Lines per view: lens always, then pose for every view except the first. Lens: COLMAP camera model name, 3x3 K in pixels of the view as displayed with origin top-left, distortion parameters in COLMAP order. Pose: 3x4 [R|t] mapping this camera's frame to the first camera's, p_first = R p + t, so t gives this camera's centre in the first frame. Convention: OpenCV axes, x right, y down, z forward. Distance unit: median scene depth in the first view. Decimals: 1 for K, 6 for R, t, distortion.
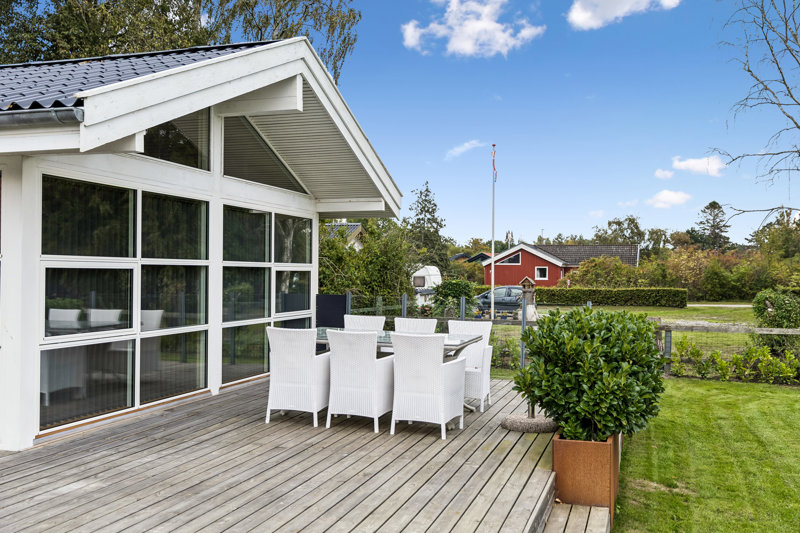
lens RADIAL K [[776.7, 0, 398.9], [0, 776.7, 282.1], [0, 0, 1]] dist [0.133634, -0.000642]
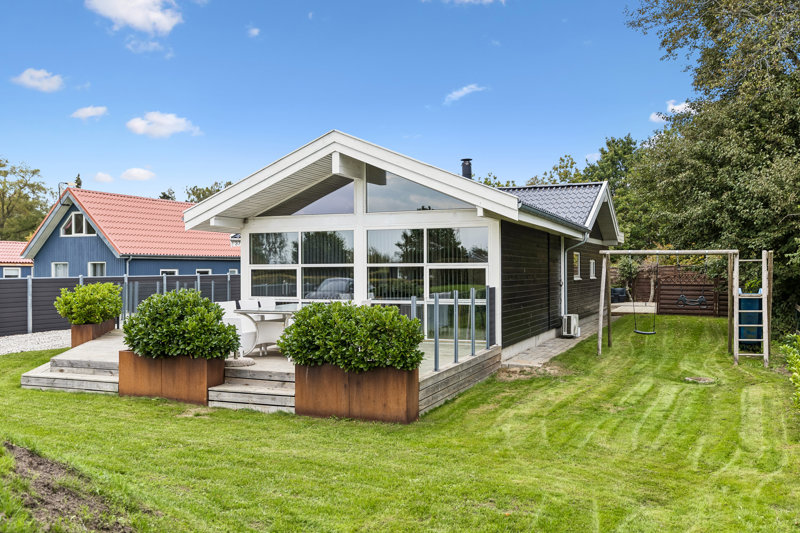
lens RADIAL K [[799.9, 0, 400.0], [0, 799.9, 266.5], [0, 0, 1]] dist [0.099050, 0.000215]
pose [[-0.128379, -0.009794, -0.991677, 1.774141], [-0.009363, 0.999919, -0.008663, -0.007993], [0.991681, 0.008173, -0.128460, 1.546379]]
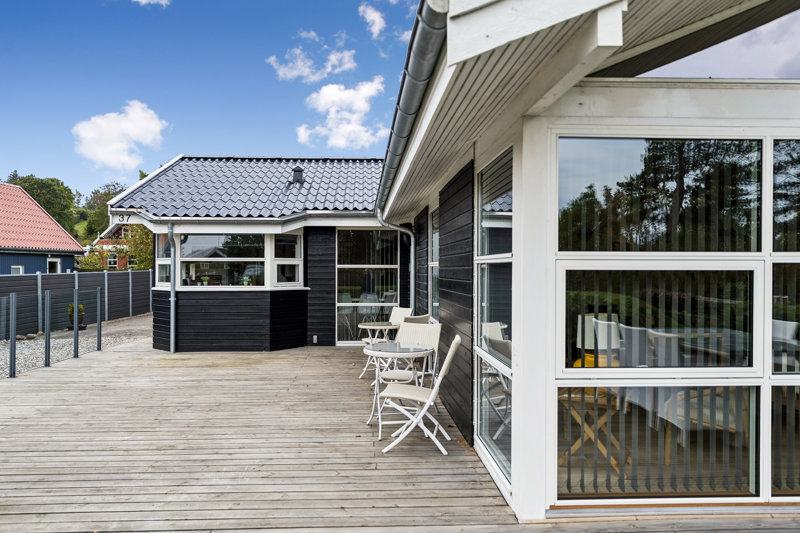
lens RADIAL K [[553.7, 0, 400.0], [0, 553.7, 266.5], [0, 0, 1]] dist [-0.010528, -0.006179]
pose [[0.338768, -0.020220, -0.940653, -0.026801], [-0.010679, 0.999622, -0.025334, -0.006010], [0.940809, 0.018628, 0.338424, 0.591837]]
